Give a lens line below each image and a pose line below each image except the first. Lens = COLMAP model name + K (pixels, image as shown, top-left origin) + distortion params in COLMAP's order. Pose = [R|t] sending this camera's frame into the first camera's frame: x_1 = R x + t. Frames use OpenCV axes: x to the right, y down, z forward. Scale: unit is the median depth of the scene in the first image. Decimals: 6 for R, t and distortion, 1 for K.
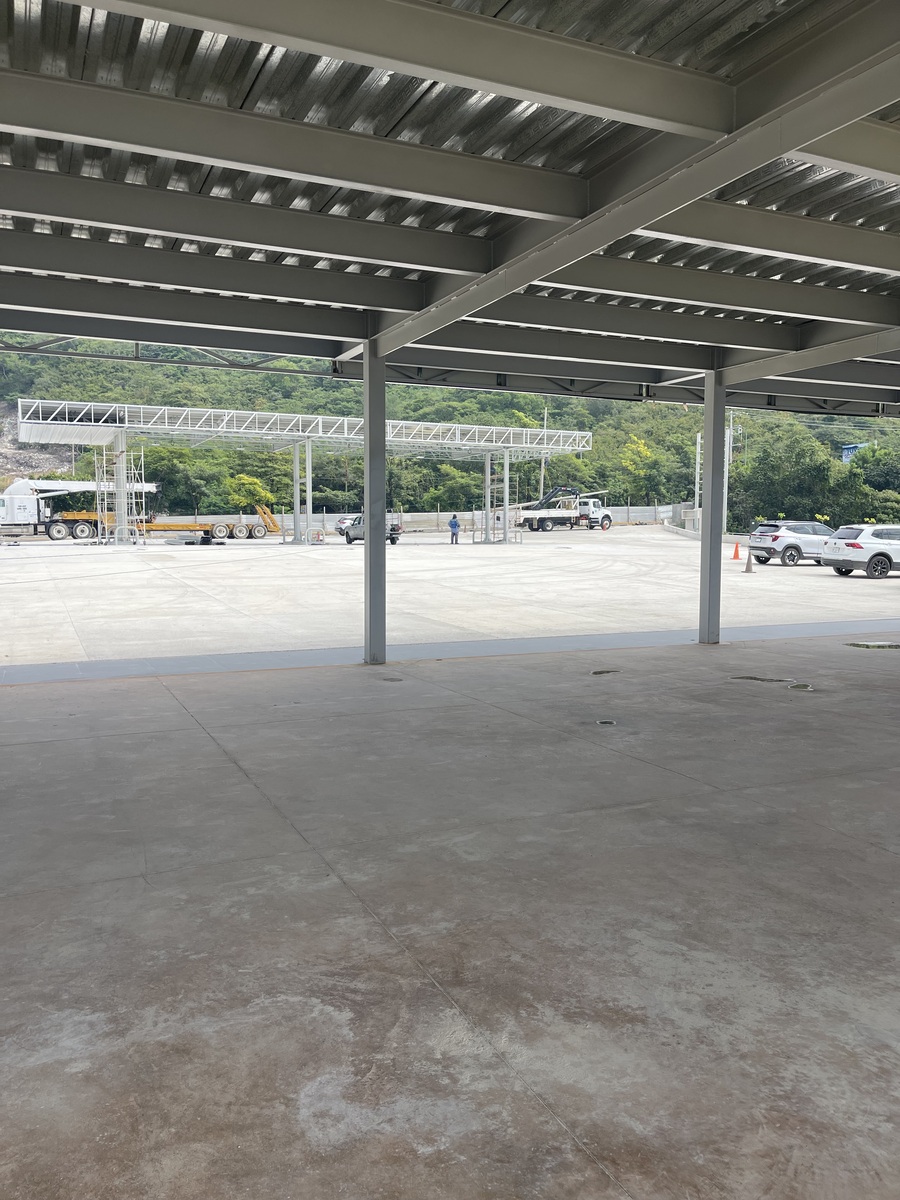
lens RADIAL K [[913.2, 0, 433.2], [0, 913.2, 594.7], [0, 0, 1]] dist [0.092517, -0.125140]
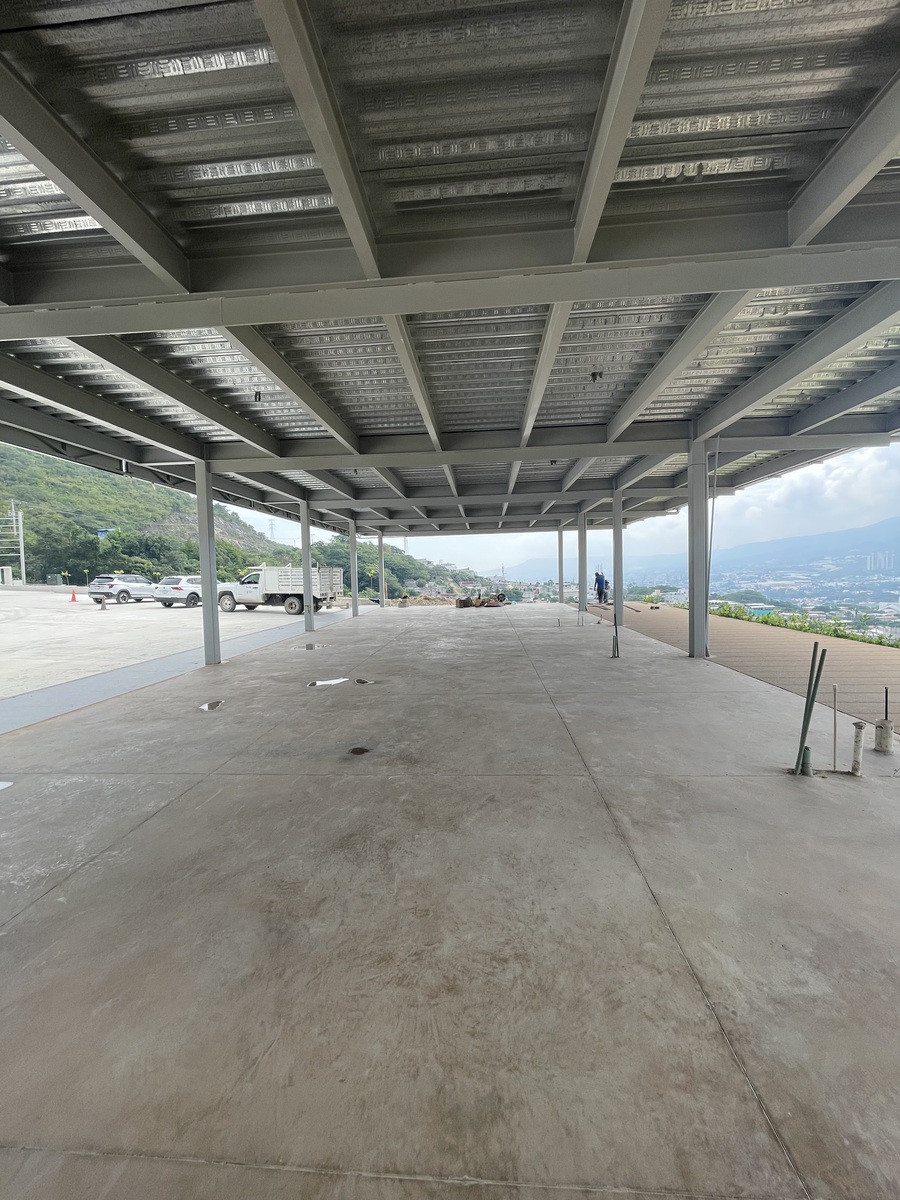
lens RADIAL K [[484.2, 0, 450.0], [0, 484.2, 600.0], [0, 0, 1]] dist [-0.002097, -0.000323]
pose [[0.476102, -0.061925, 0.877207, -0.198942], [0.084482, 0.996125, 0.024467, -0.036469], [-0.875323, 0.062459, 0.479488, 0.462971]]
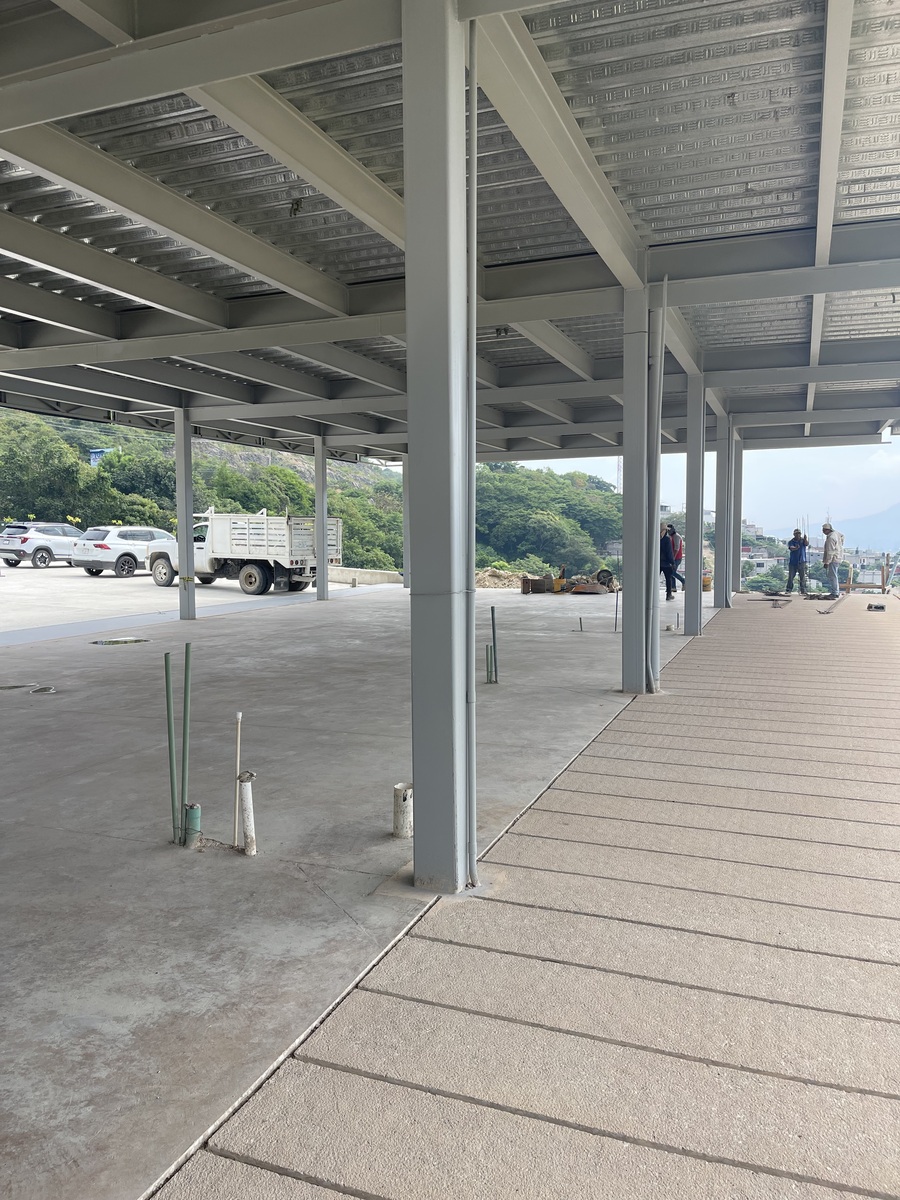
lens RADIAL K [[913.2, 0, 433.2], [0, 913.2, 594.7], [0, 0, 1]] dist [0.092517, -0.125140]
pose [[0.722533, -0.054277, 0.689202, 0.022082], [0.055473, 0.998251, 0.020459, 0.000508], [-0.689107, 0.023449, 0.724280, -0.006847]]
